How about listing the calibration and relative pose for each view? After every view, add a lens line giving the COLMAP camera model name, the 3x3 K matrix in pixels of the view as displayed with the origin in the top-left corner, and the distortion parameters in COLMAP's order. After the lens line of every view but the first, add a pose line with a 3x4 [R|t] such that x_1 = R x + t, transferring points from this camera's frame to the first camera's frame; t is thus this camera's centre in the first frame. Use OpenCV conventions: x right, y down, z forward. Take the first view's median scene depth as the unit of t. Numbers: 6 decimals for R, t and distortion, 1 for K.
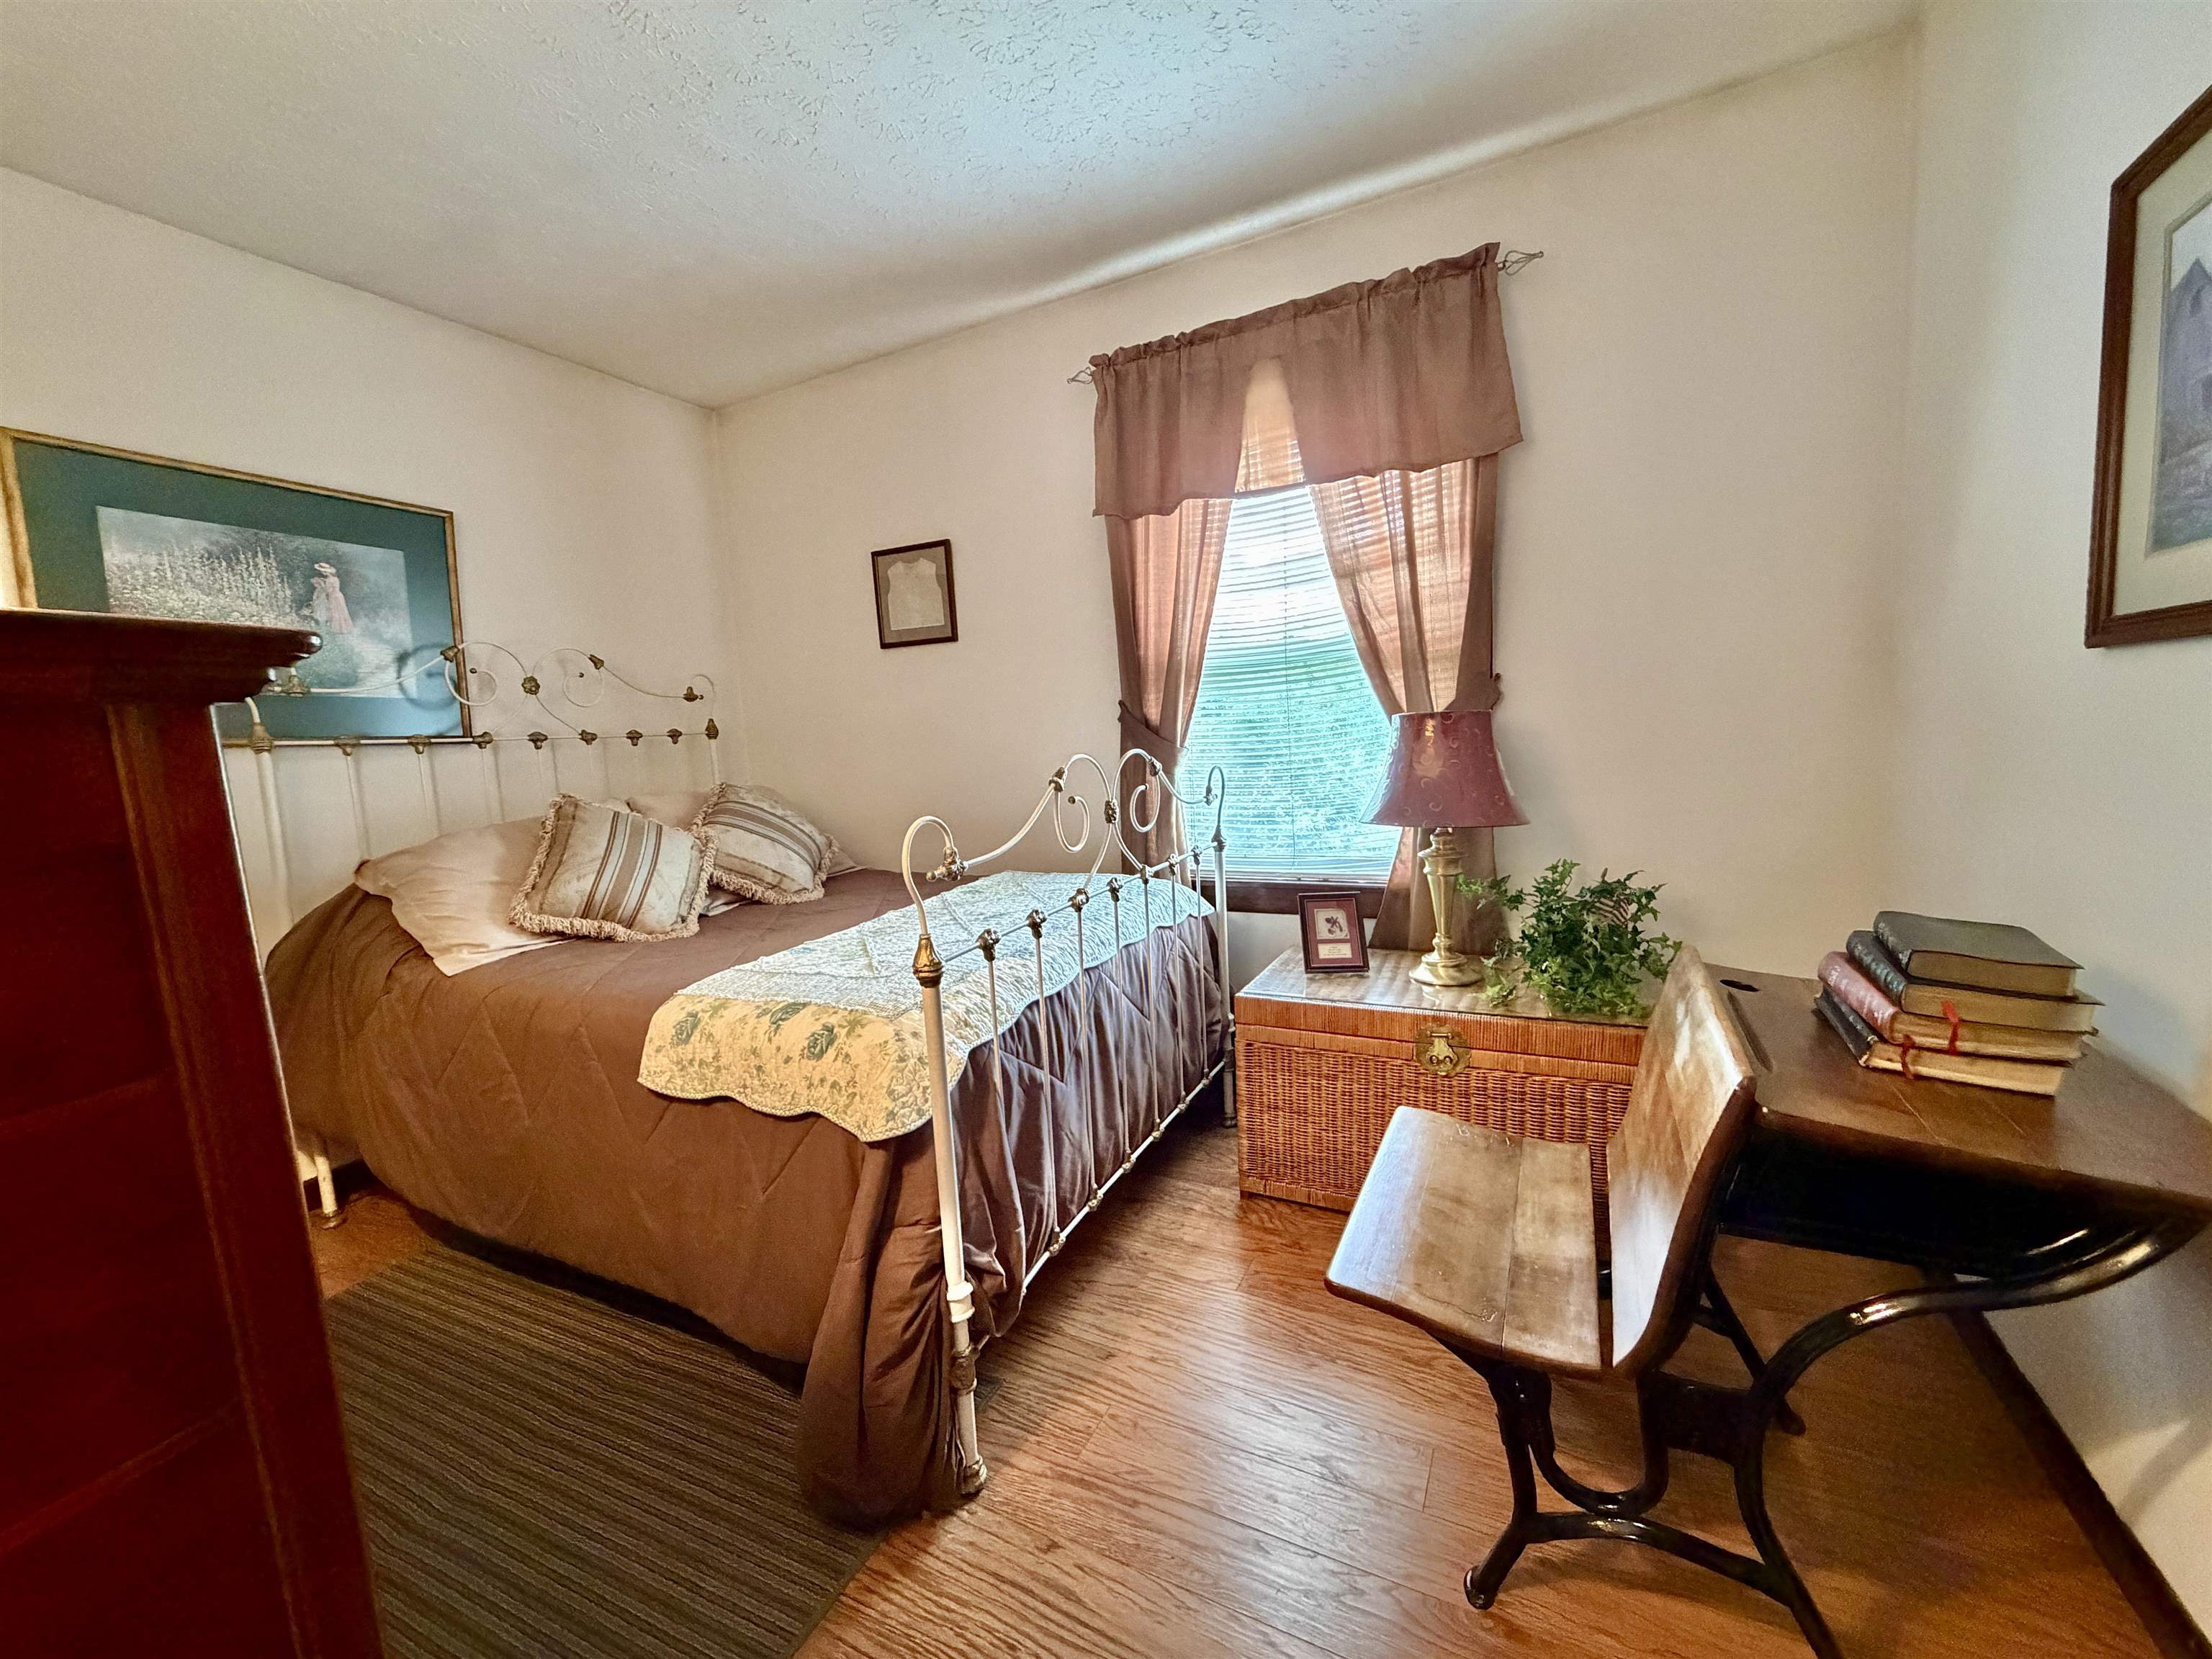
lens RADIAL K [[884.4, 0, 1099.7], [0, 884.4, 823.6], [0, 0, 1]] dist [-0.000656, 0.000197]
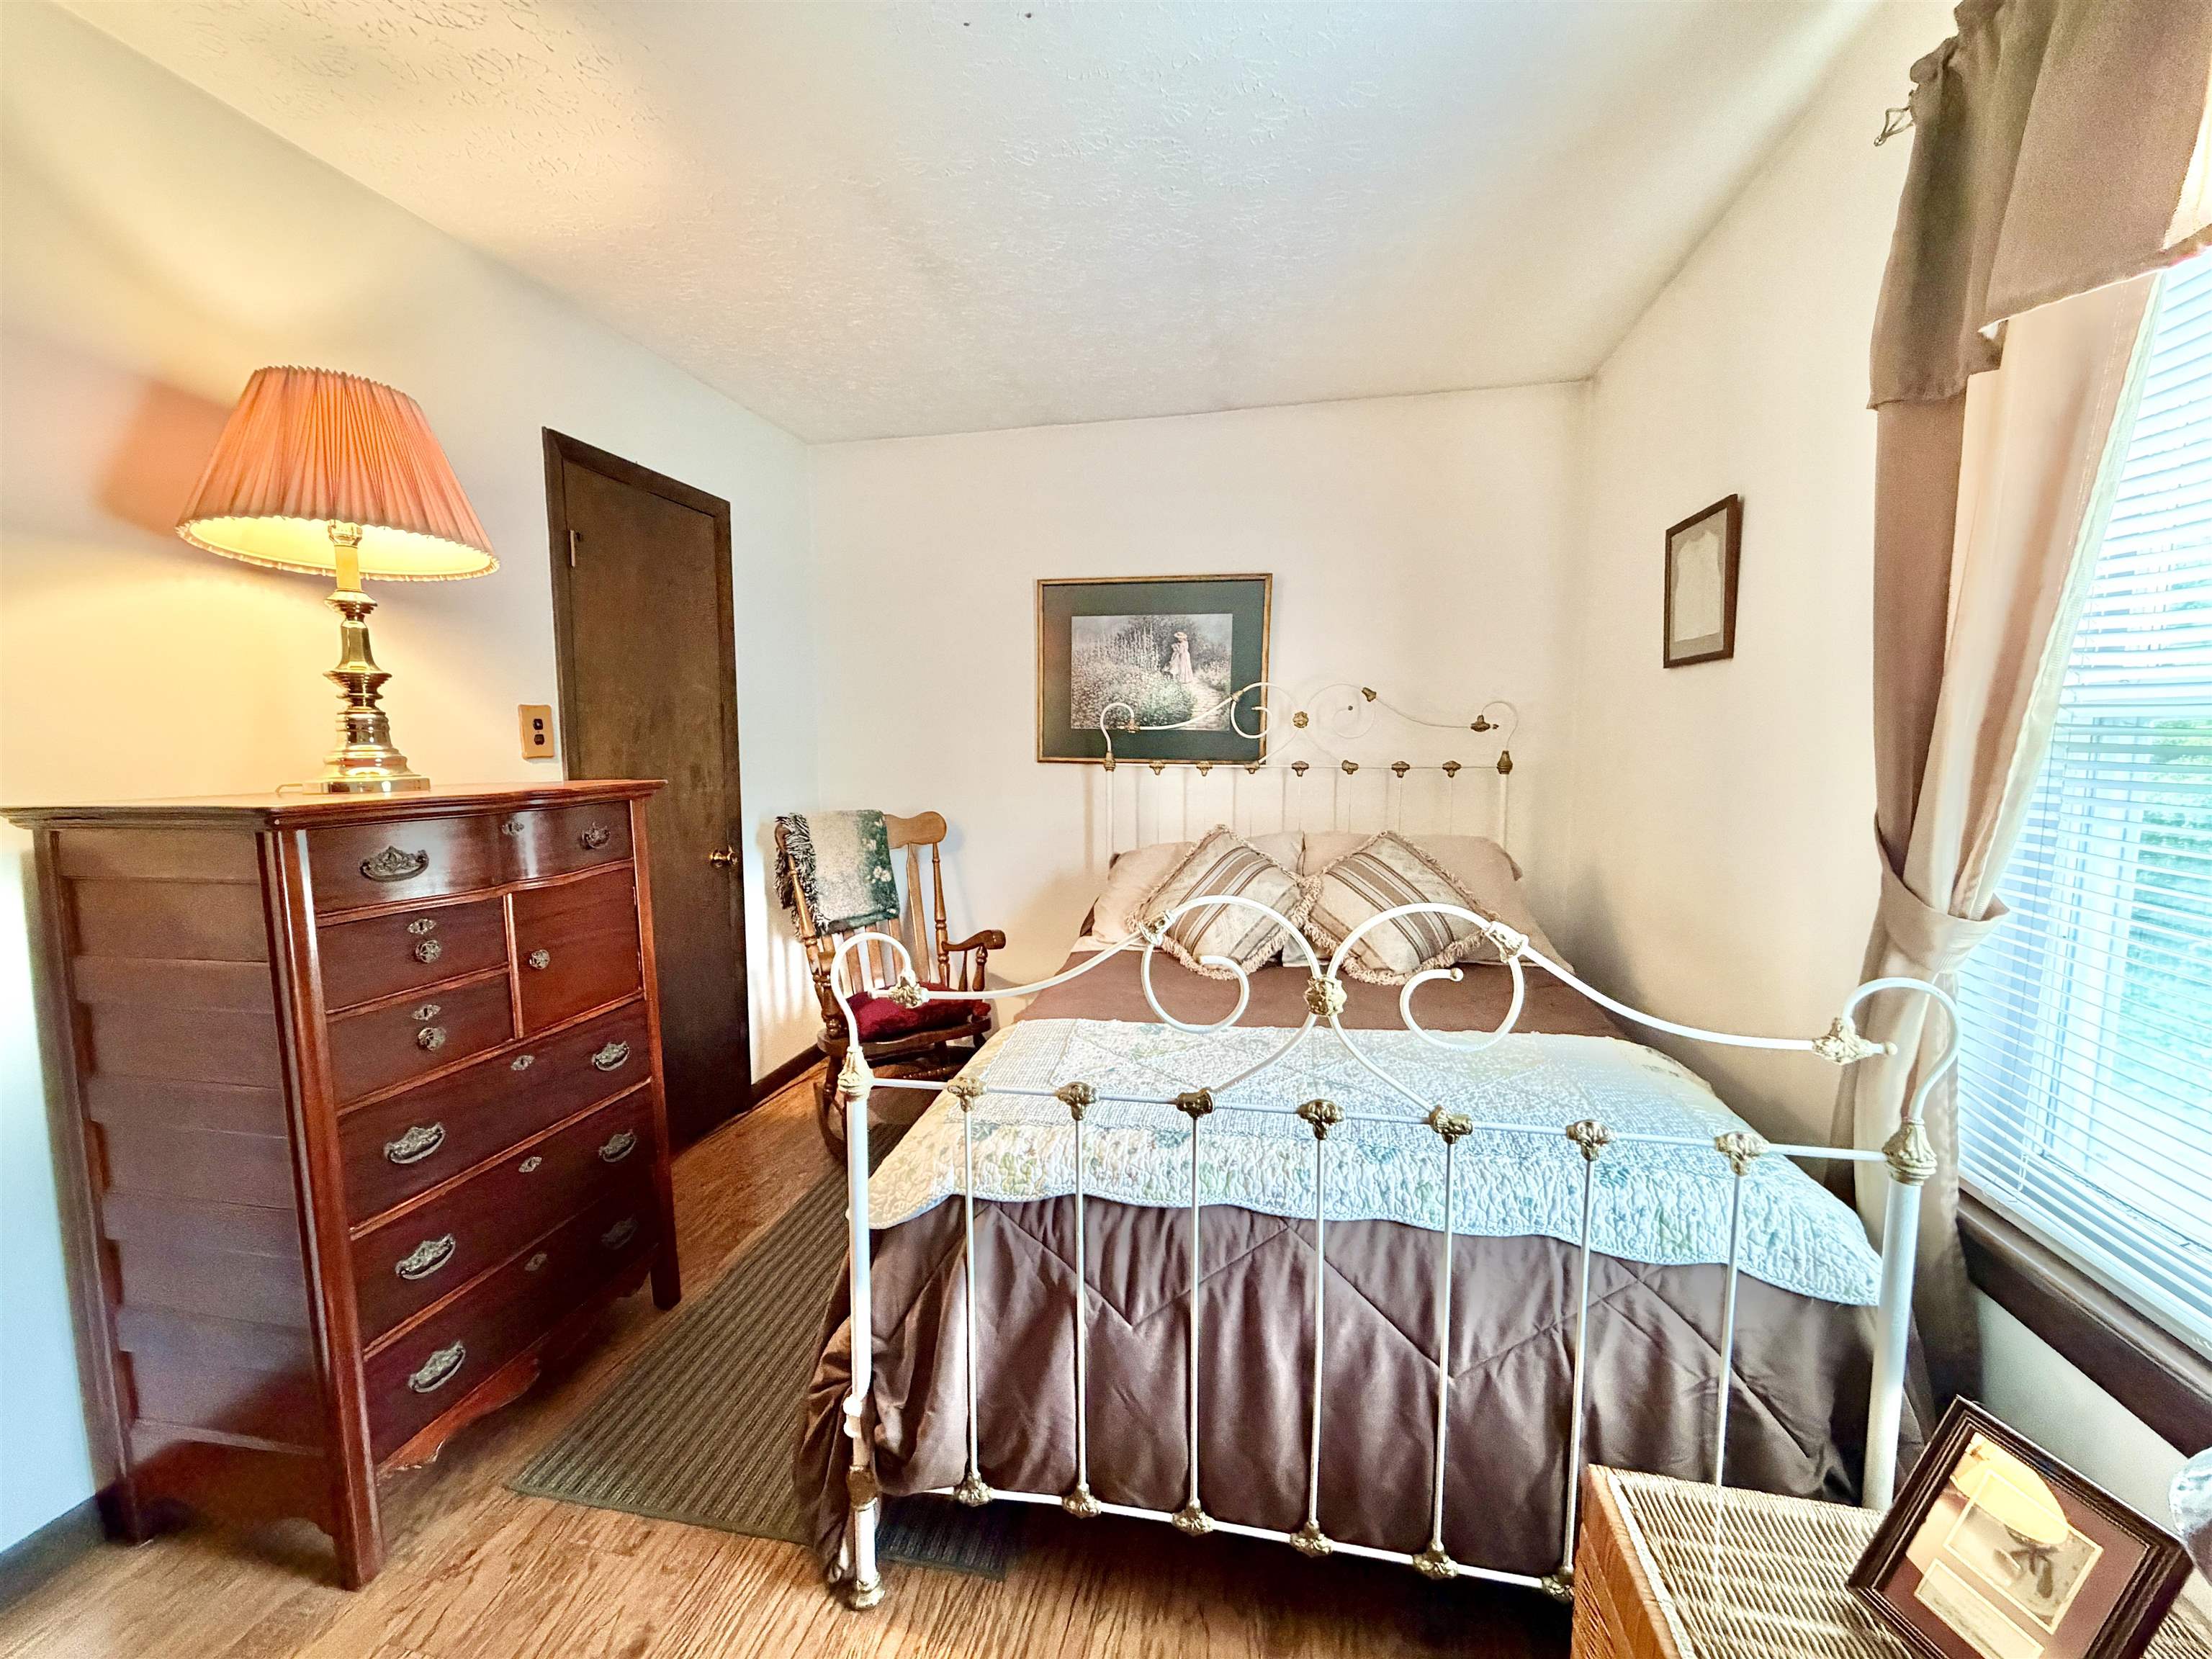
lens RADIAL K [[884.4, 0, 1105.7], [0, 884.4, 823.0], [0, 0, 1]] dist [-0.000656, 0.000197]
pose [[0.252133, 0.142230, -0.957183, 0.432719], [-0.110801, 0.986878, 0.117456, -0.148148], [0.961328, 0.076443, 0.264583, 0.539088]]
